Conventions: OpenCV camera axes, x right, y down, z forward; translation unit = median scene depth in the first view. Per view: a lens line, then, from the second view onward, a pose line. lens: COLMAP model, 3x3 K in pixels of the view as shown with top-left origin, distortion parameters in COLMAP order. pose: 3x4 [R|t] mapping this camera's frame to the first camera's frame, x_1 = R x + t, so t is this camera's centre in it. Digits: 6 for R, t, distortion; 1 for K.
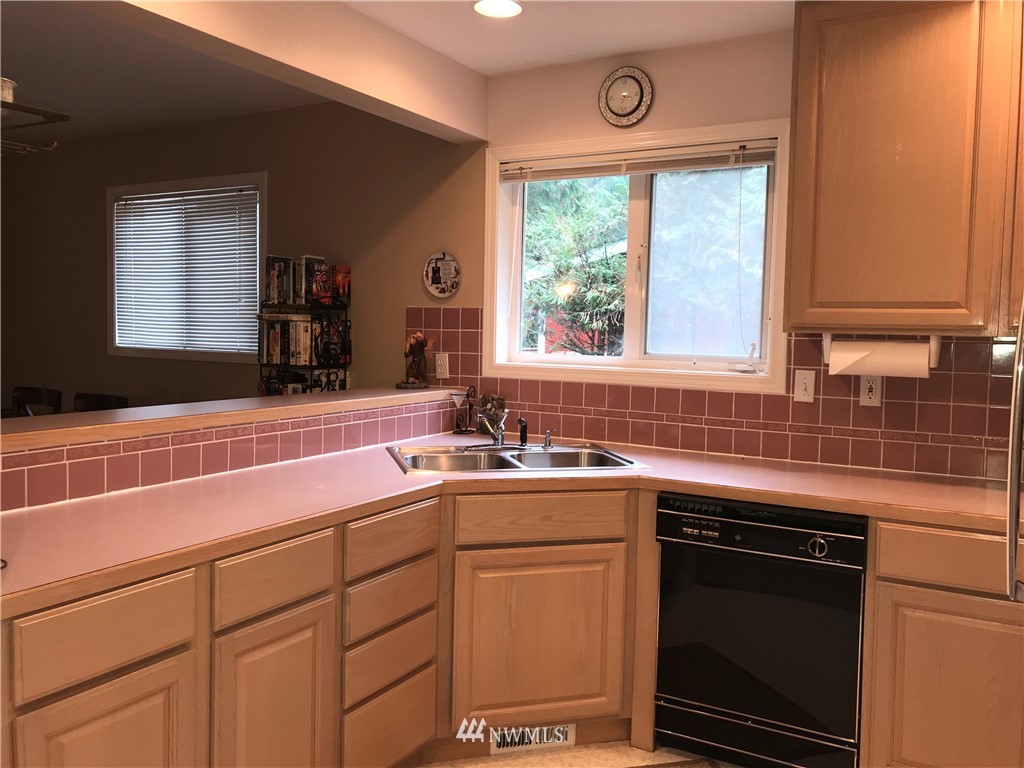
lens RADIAL K [[845.9, 0, 511.8], [0, 845.9, 387.5], [0, 0, 1]] dist [0.051625, -0.029923]
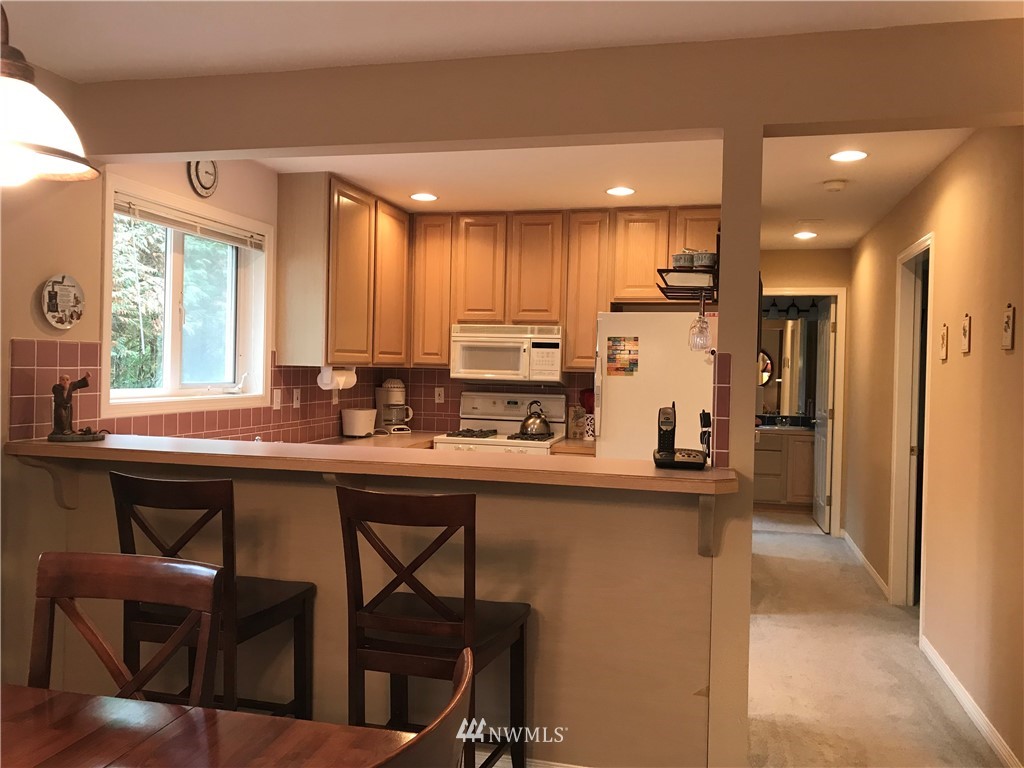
lens RADIAL K [[845.9, 0, 514.4], [0, 845.9, 378.8], [0, 0, 1]] dist [0.051625, -0.029923]
pose [[-0.276996, -0.044264, 0.959851, -1.017068], [0.034953, 0.997813, 0.056102, -0.089396], [-0.960235, 0.049089, -0.274843, 0.810079]]
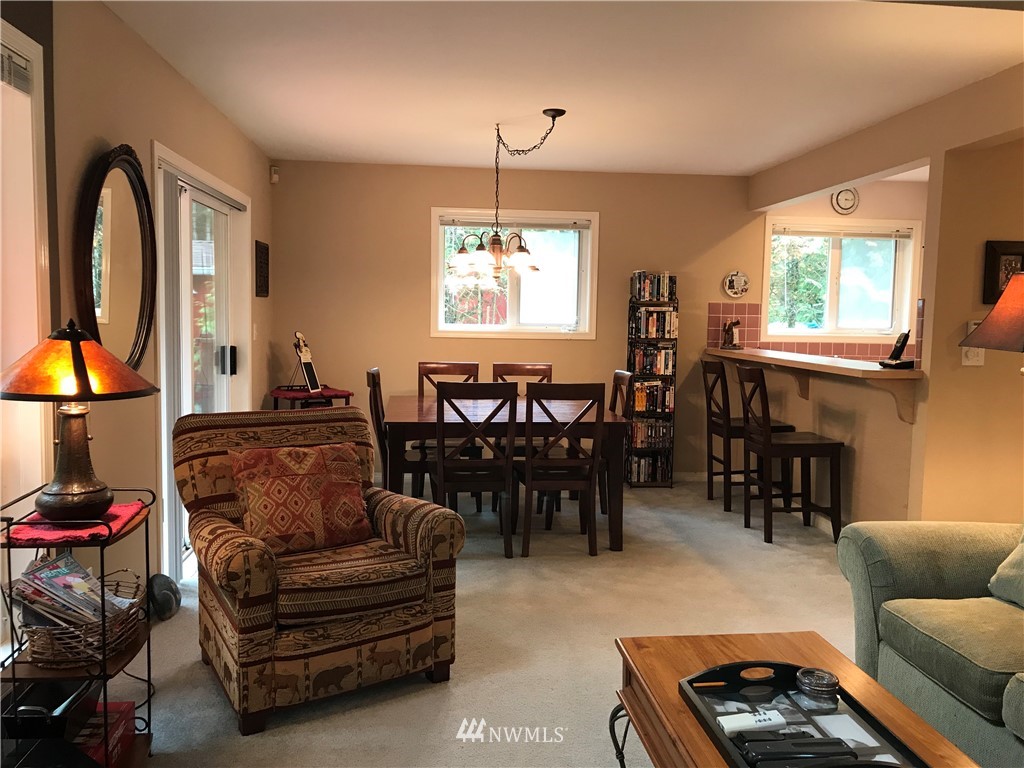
lens RADIAL K [[845.9, 0, 518.0], [0, 845.9, 378.4], [0, 0, 1]] dist [0.051625, -0.029923]
pose [[0.800974, -0.057425, 0.595939, -1.507120], [0.041054, 0.998315, 0.041020, -0.029093], [-0.597290, -0.008390, 0.801981, -0.142895]]
